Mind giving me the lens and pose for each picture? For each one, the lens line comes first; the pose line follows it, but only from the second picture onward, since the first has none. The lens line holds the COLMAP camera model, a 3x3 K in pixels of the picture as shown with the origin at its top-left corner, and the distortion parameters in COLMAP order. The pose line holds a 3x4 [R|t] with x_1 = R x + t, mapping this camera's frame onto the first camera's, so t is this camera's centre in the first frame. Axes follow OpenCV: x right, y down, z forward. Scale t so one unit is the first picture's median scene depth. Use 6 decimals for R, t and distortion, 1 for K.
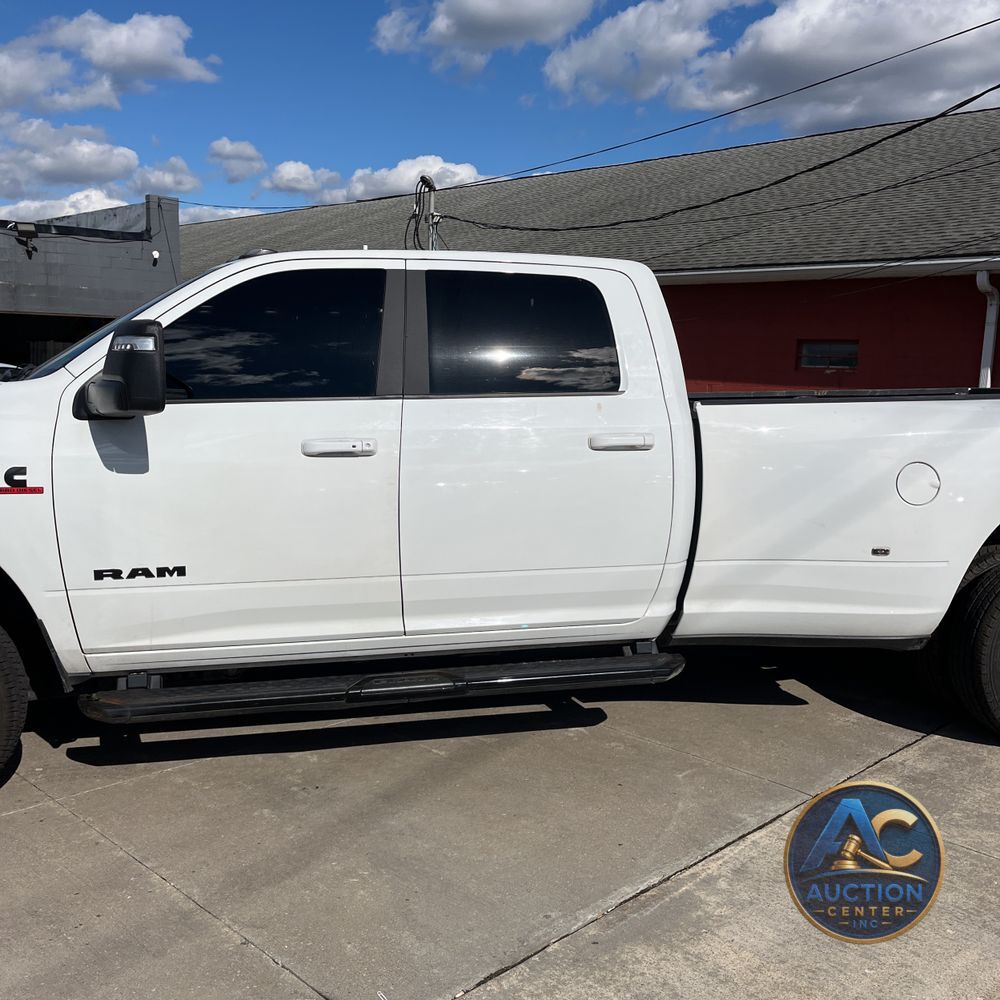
lens RADIAL K [[1022.3, 0, 526.2], [0, 1022.3, 469.8], [0, 0, 1]] dist [0.023722, 0.000000]
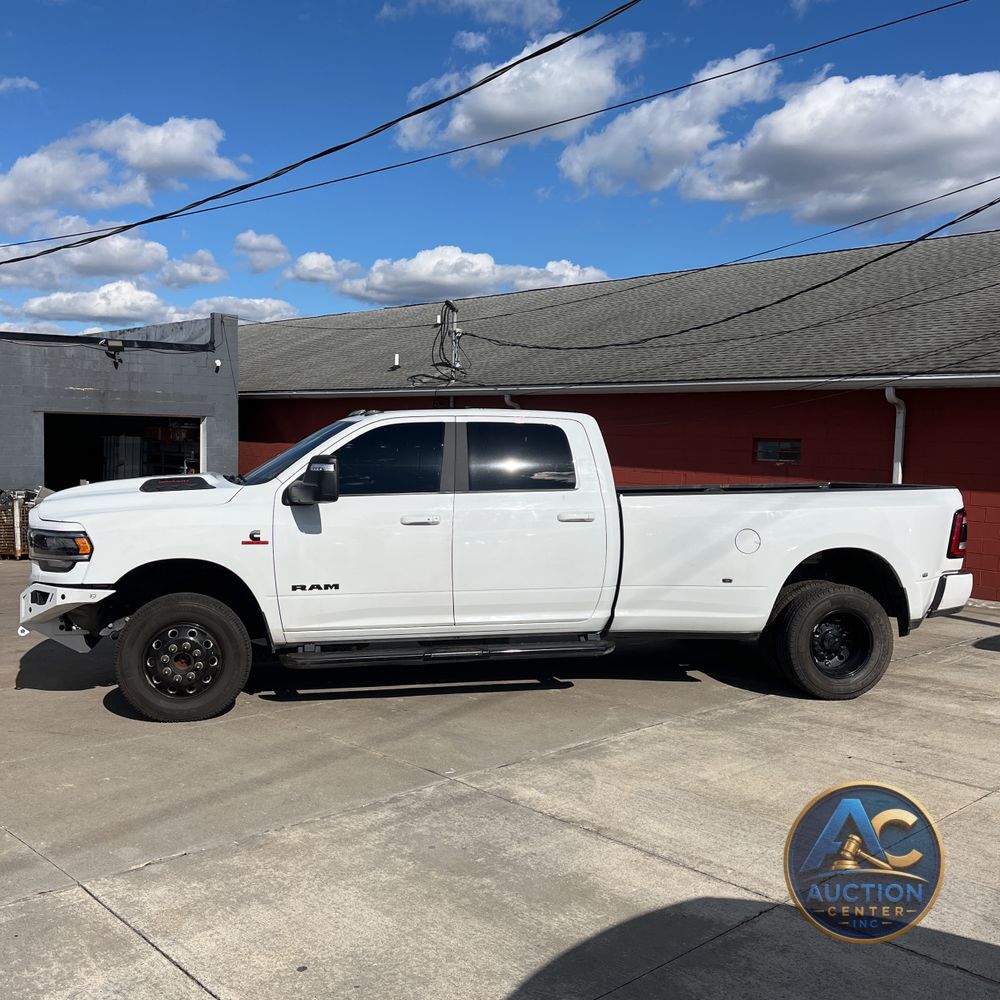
lens RADIAL K [[1022.3, 0, 515.5], [0, 1022.3, 491.4], [0, 0, 1]] dist [0.023722, 0.000000]
pose [[0.999643, -0.002001, -0.026625, 0.032546], [0.000409, 0.998218, -0.059670, 0.032038], [0.026697, 0.059638, 0.997863, -0.735611]]
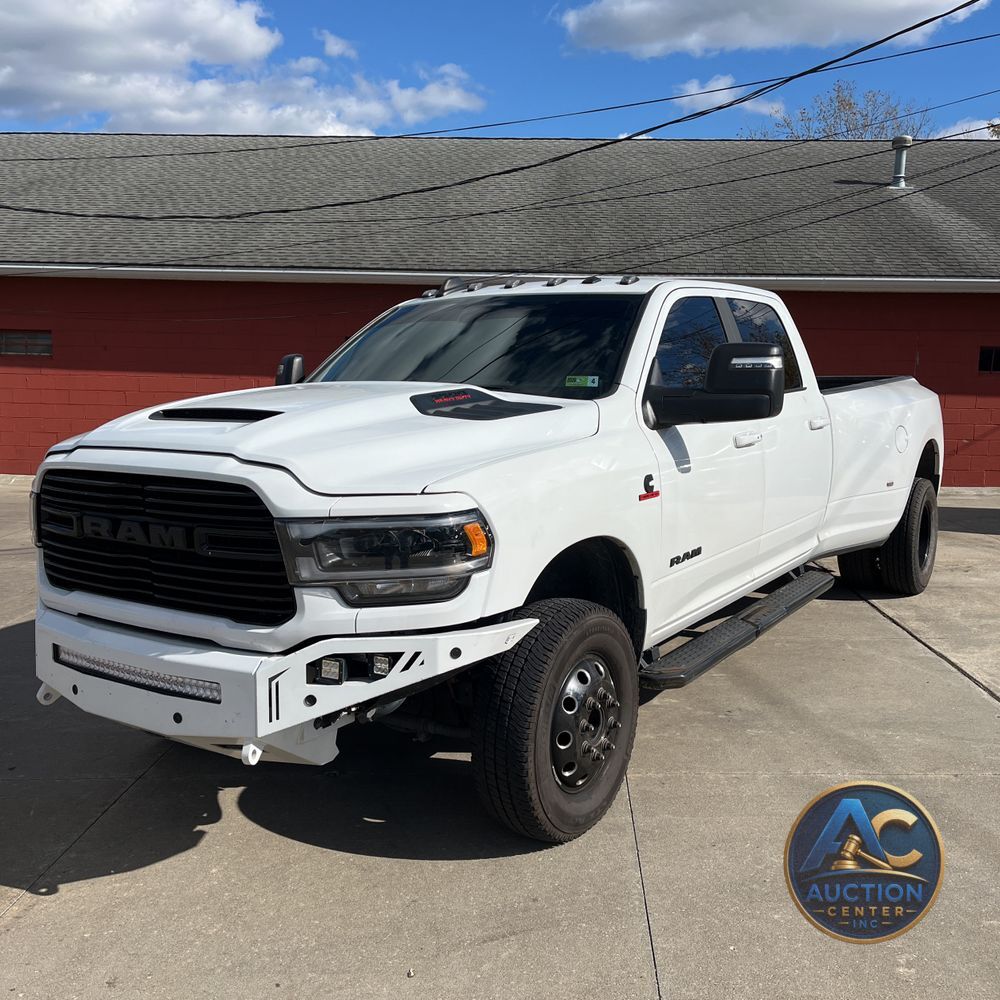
lens RADIAL K [[1022.3, 0, 511.1], [0, 1022.3, 501.8], [0, 0, 1]] dist [0.023722, 0.000000]
pose [[0.732957, -0.109329, 0.671432, -1.112103], [0.081032, 0.994005, 0.073396, -0.054930], [-0.675432, 0.000611, 0.737422, 0.231652]]
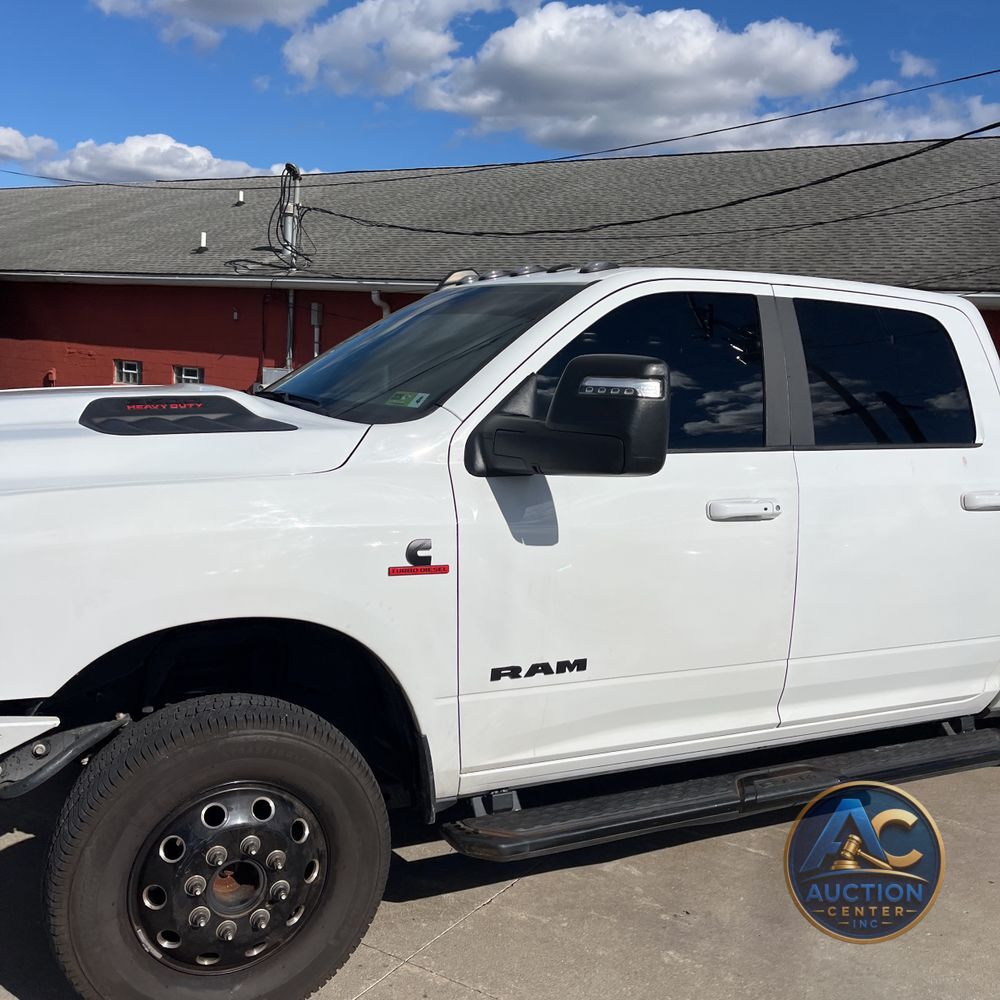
lens RADIAL K [[1022.3, 0, 494.3], [0, 1022.3, 499.8], [0, 0, 1]] dist [0.023722, 0.000000]
pose [[0.973851, 0.008116, 0.227044, -0.504210], [-0.014669, 0.999523, 0.027191, -0.043753], [-0.226715, -0.029811, 0.973505, 0.208048]]
